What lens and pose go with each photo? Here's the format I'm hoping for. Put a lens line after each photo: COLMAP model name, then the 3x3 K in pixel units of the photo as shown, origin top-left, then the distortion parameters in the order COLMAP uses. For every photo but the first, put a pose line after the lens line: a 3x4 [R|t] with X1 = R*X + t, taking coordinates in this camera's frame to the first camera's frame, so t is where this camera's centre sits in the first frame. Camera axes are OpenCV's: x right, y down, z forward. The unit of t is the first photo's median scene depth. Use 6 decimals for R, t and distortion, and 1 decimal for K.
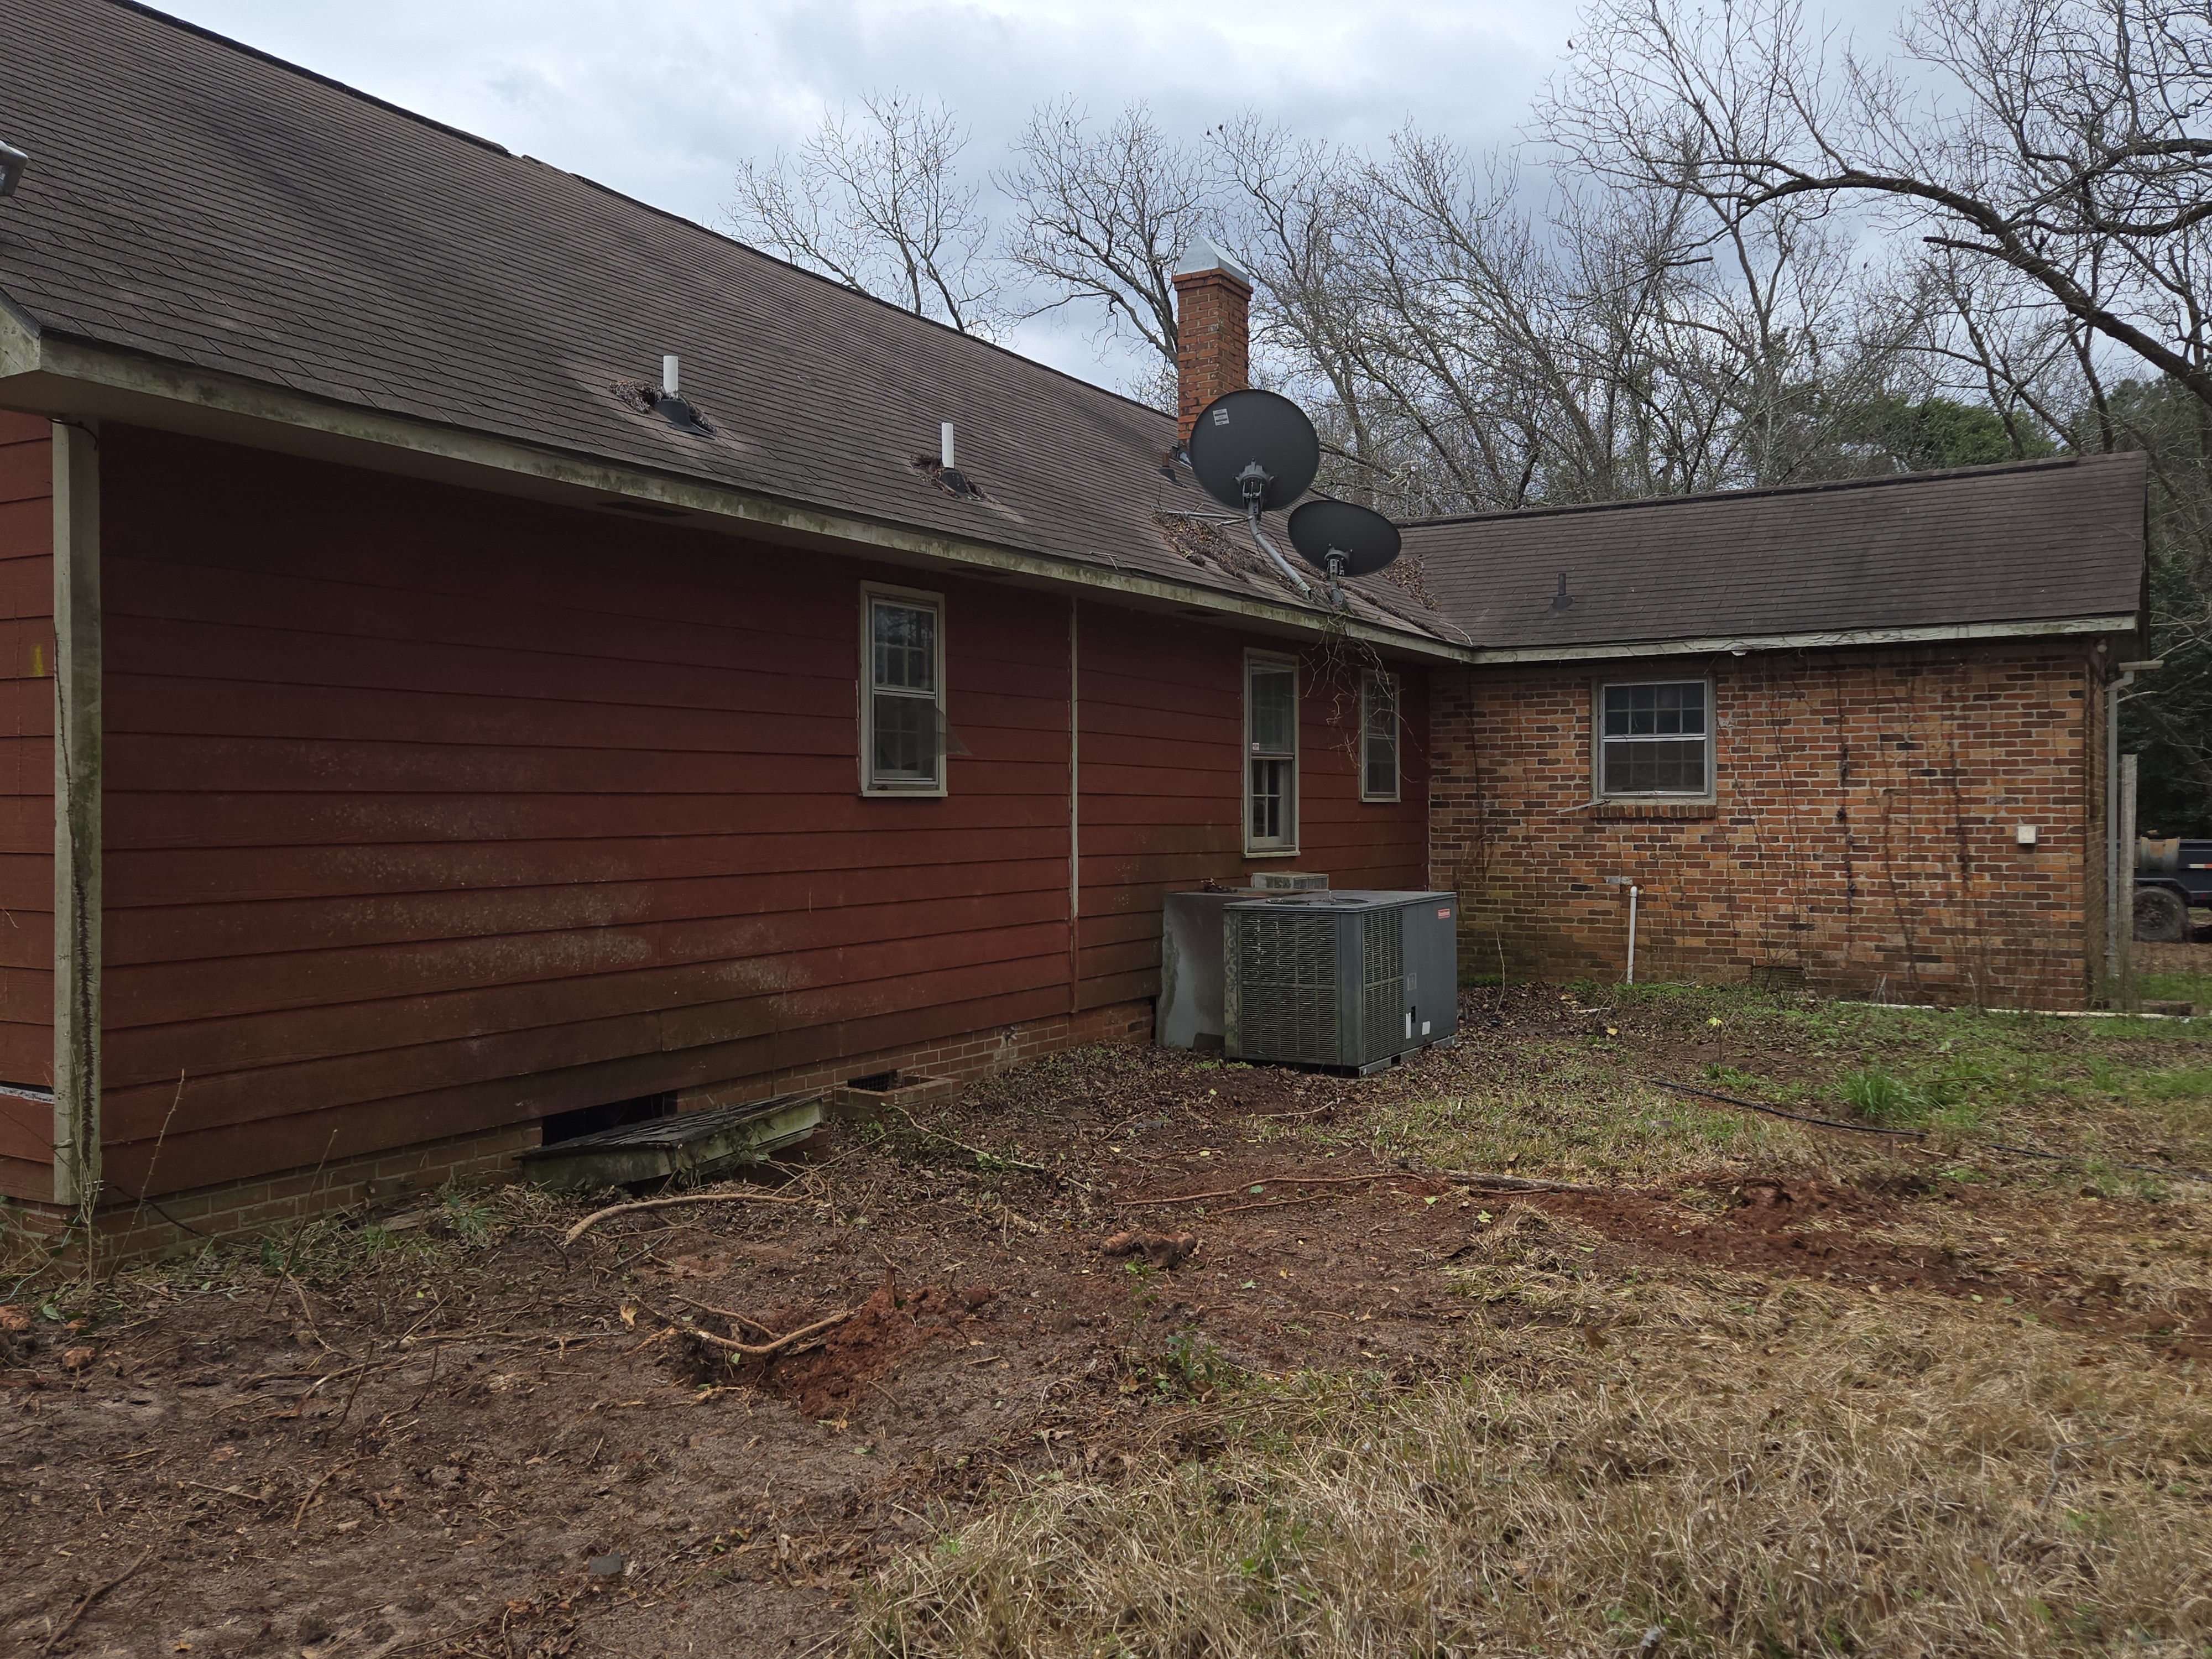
lens RADIAL K [[1905.1, 0, 1106.0], [0, 1905.1, 829.5], [0, 0, 1]] dist [-0.115830, 0.001117]
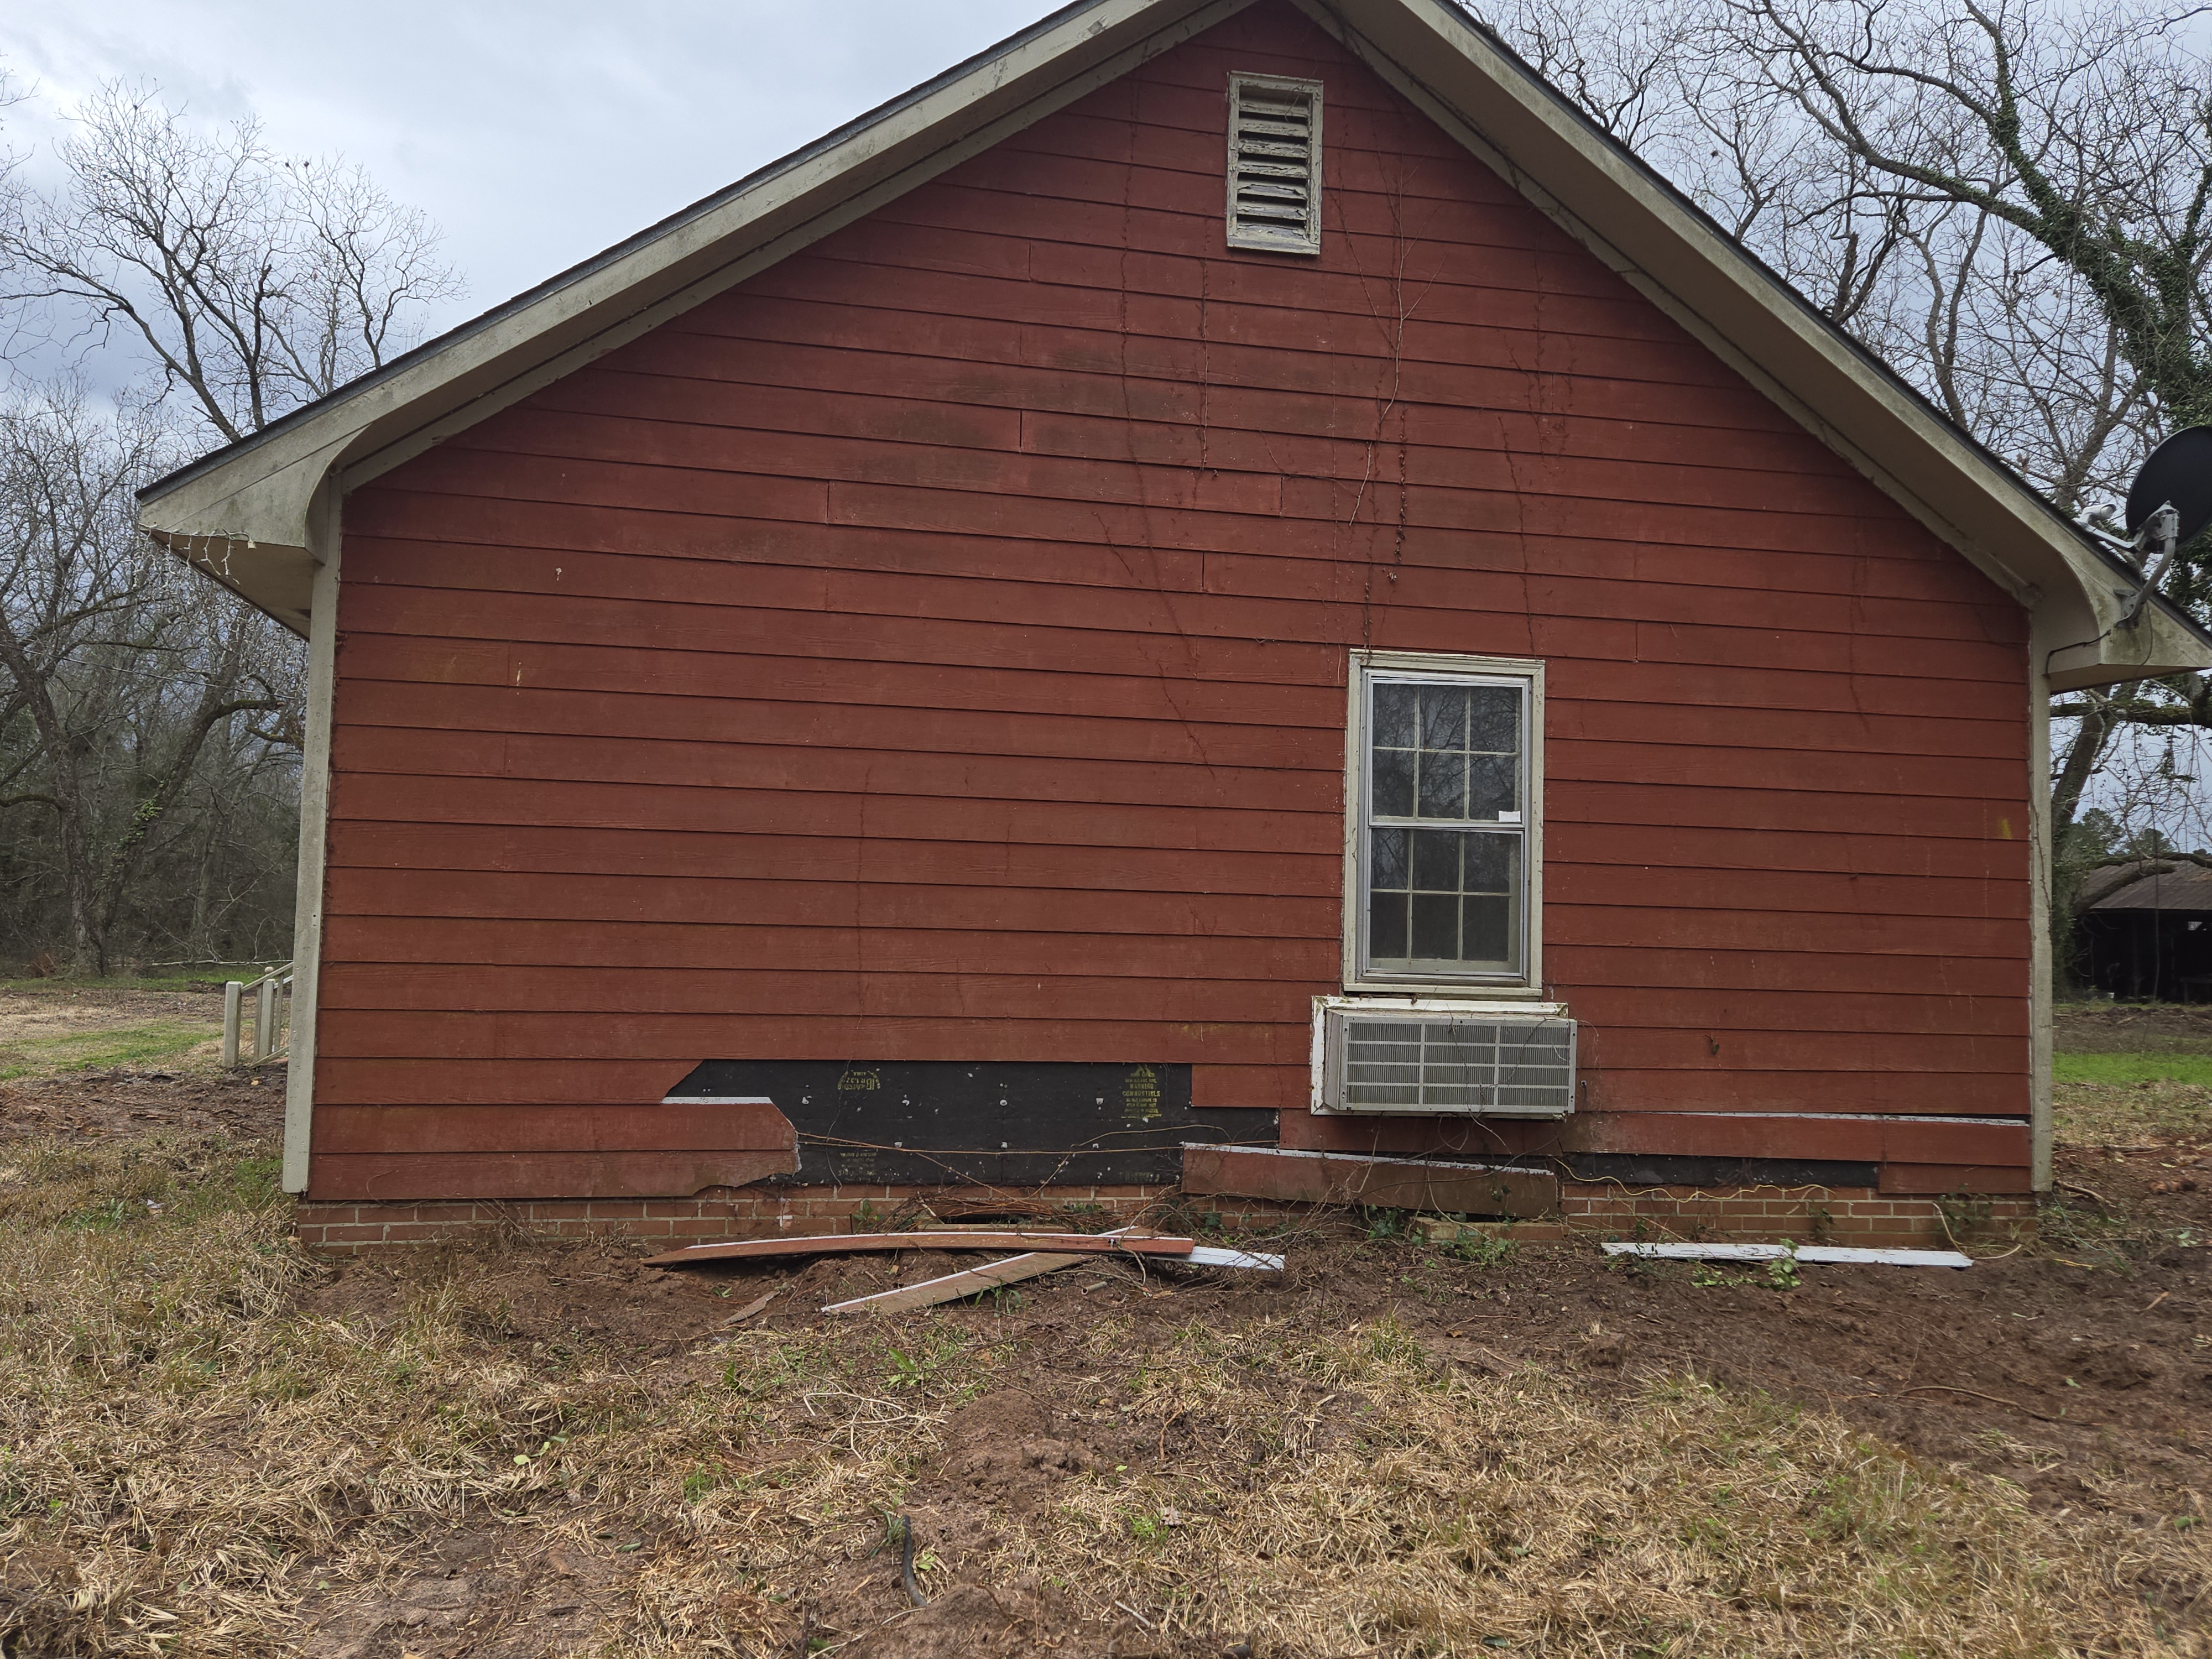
lens RADIAL K [[1905.1, 0, 1106.0], [0, 1905.1, 829.5], [0, 0, 1]] dist [-0.115830, 0.001117]
pose [[0.756409, 0.045902, 0.652486, -0.688174], [-0.020005, 0.998691, -0.047066, -0.001723], [-0.653793, 0.022548, 0.756338, 0.108016]]
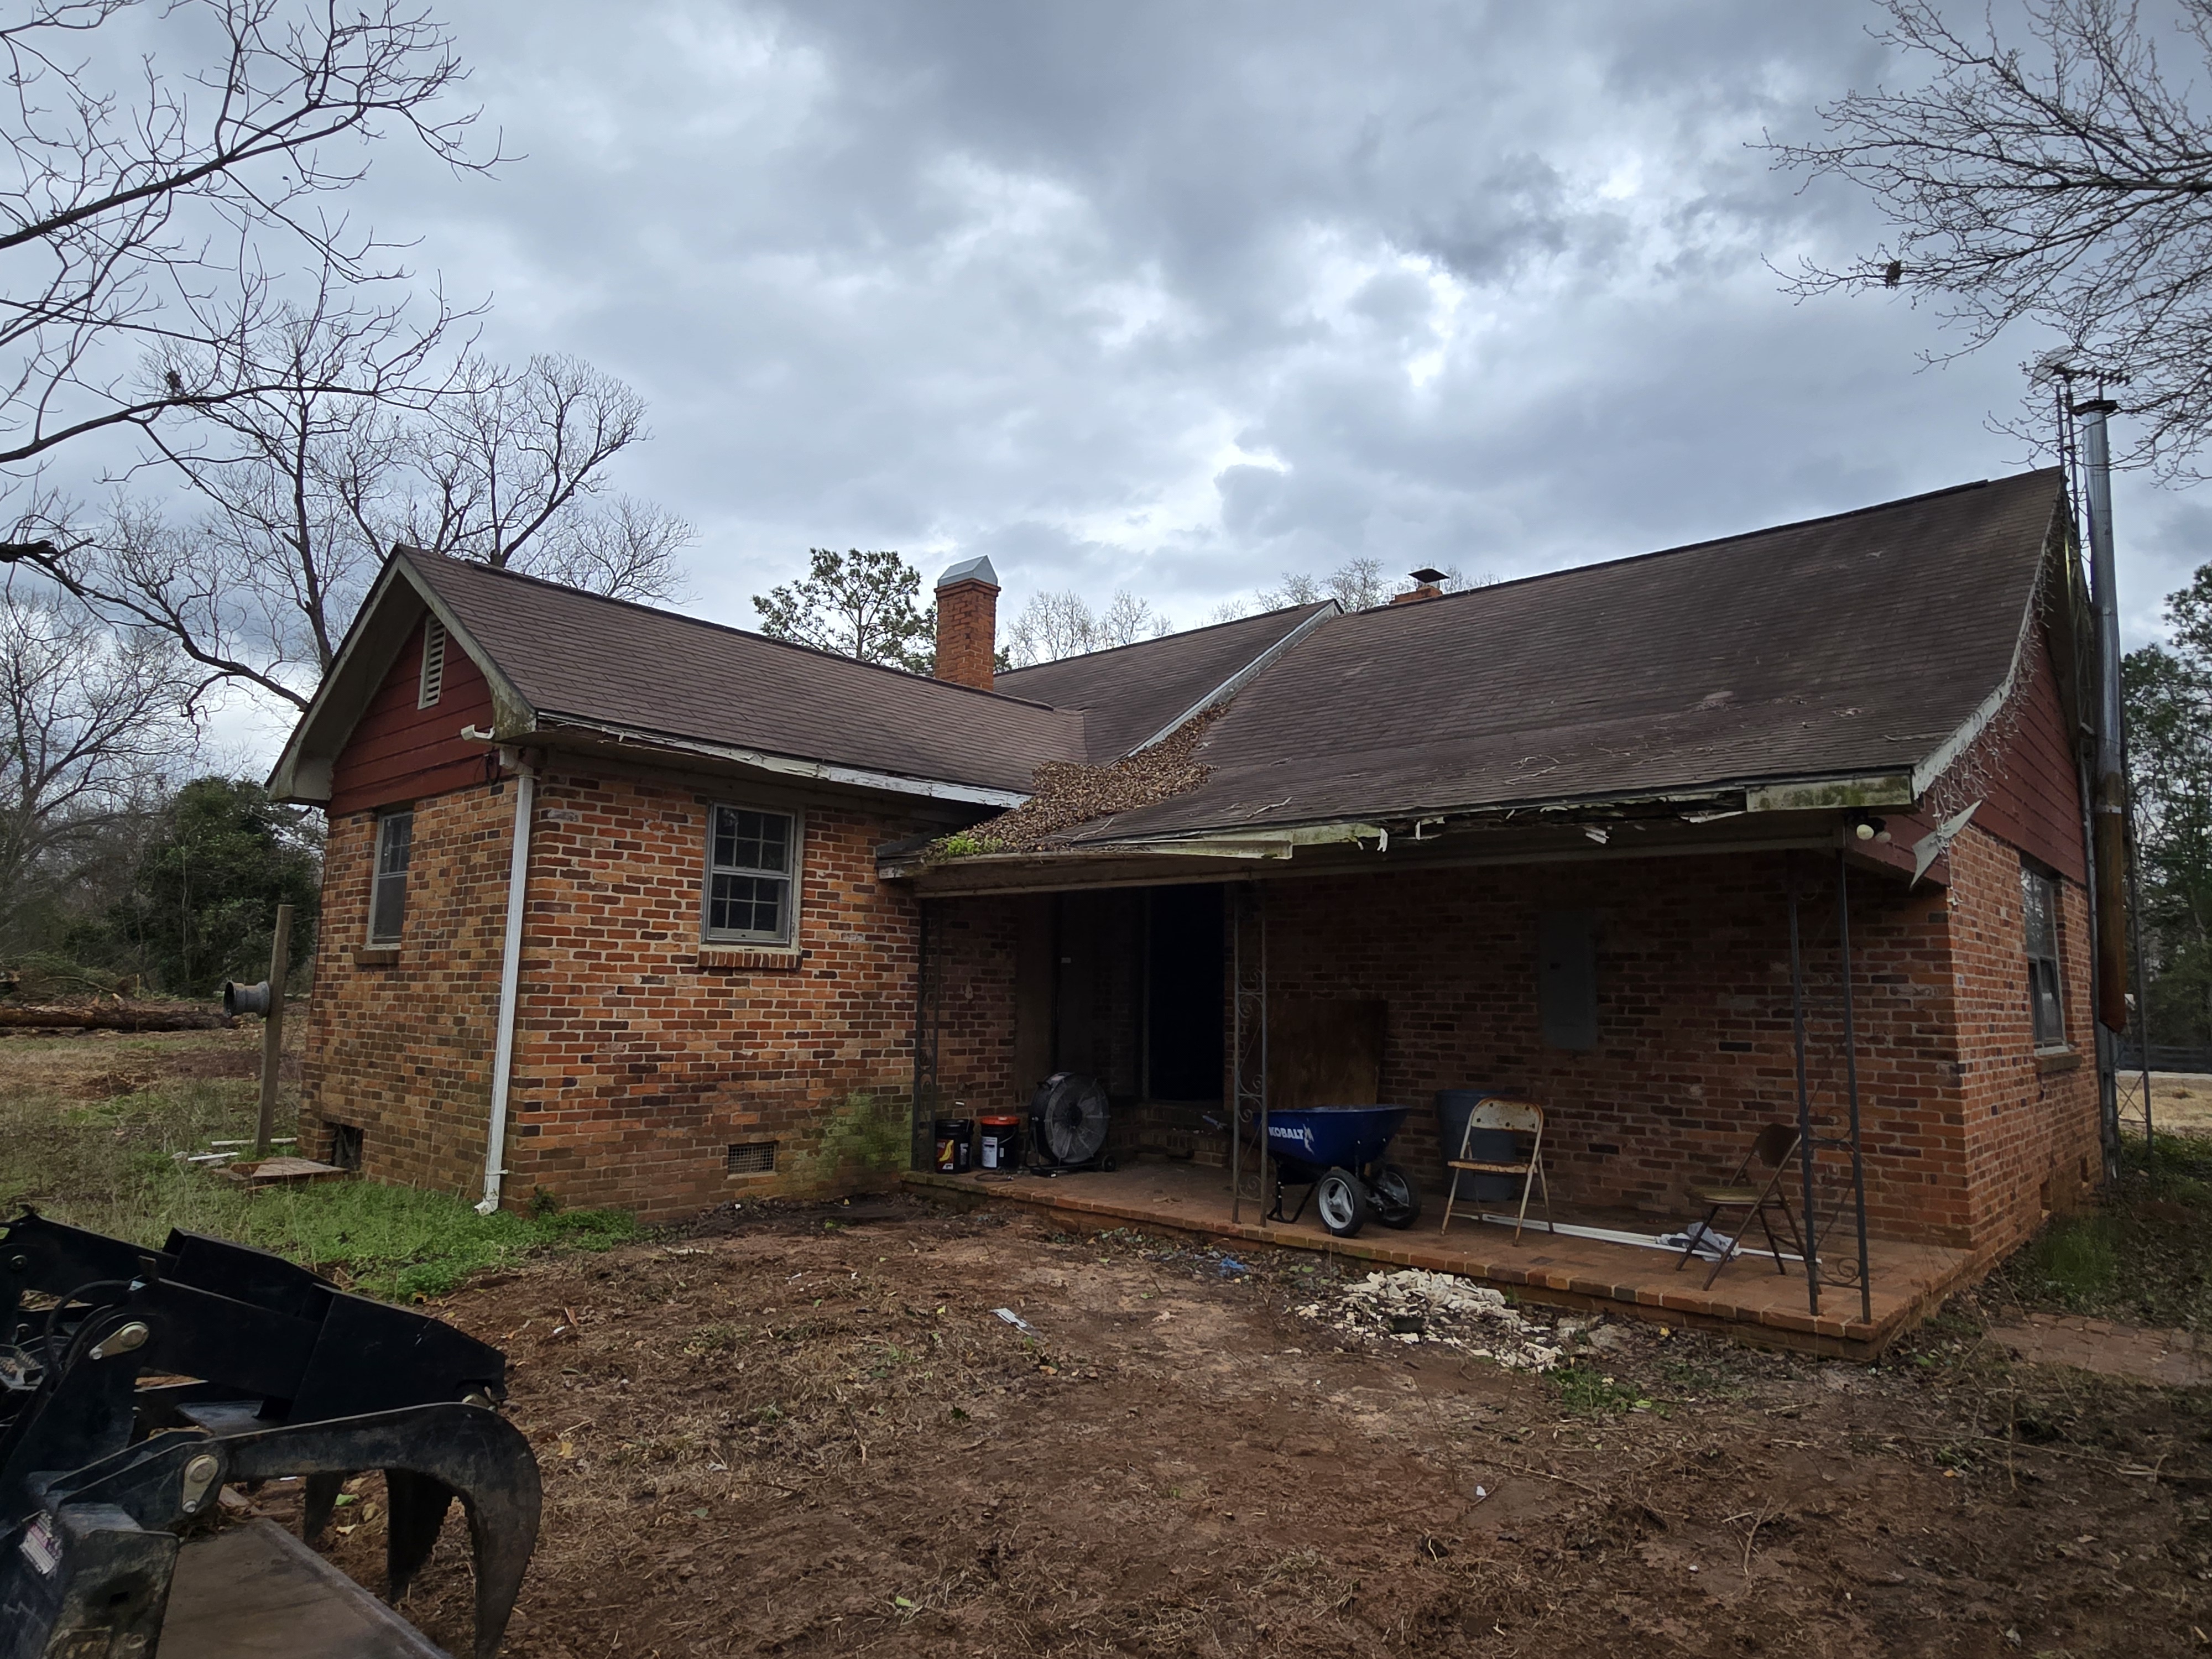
lens RADIAL K [[1285.7, 0, 1106.0], [0, 1285.7, 829.5], [0, 0, 1]] dist [-0.002926, -0.000438]
pose [[-0.252645, -0.146190, -0.956451, 1.498751], [-0.037019, 0.989256, -0.141426, 0.014097], [0.966851, -0.000323, -0.255342, 2.325242]]
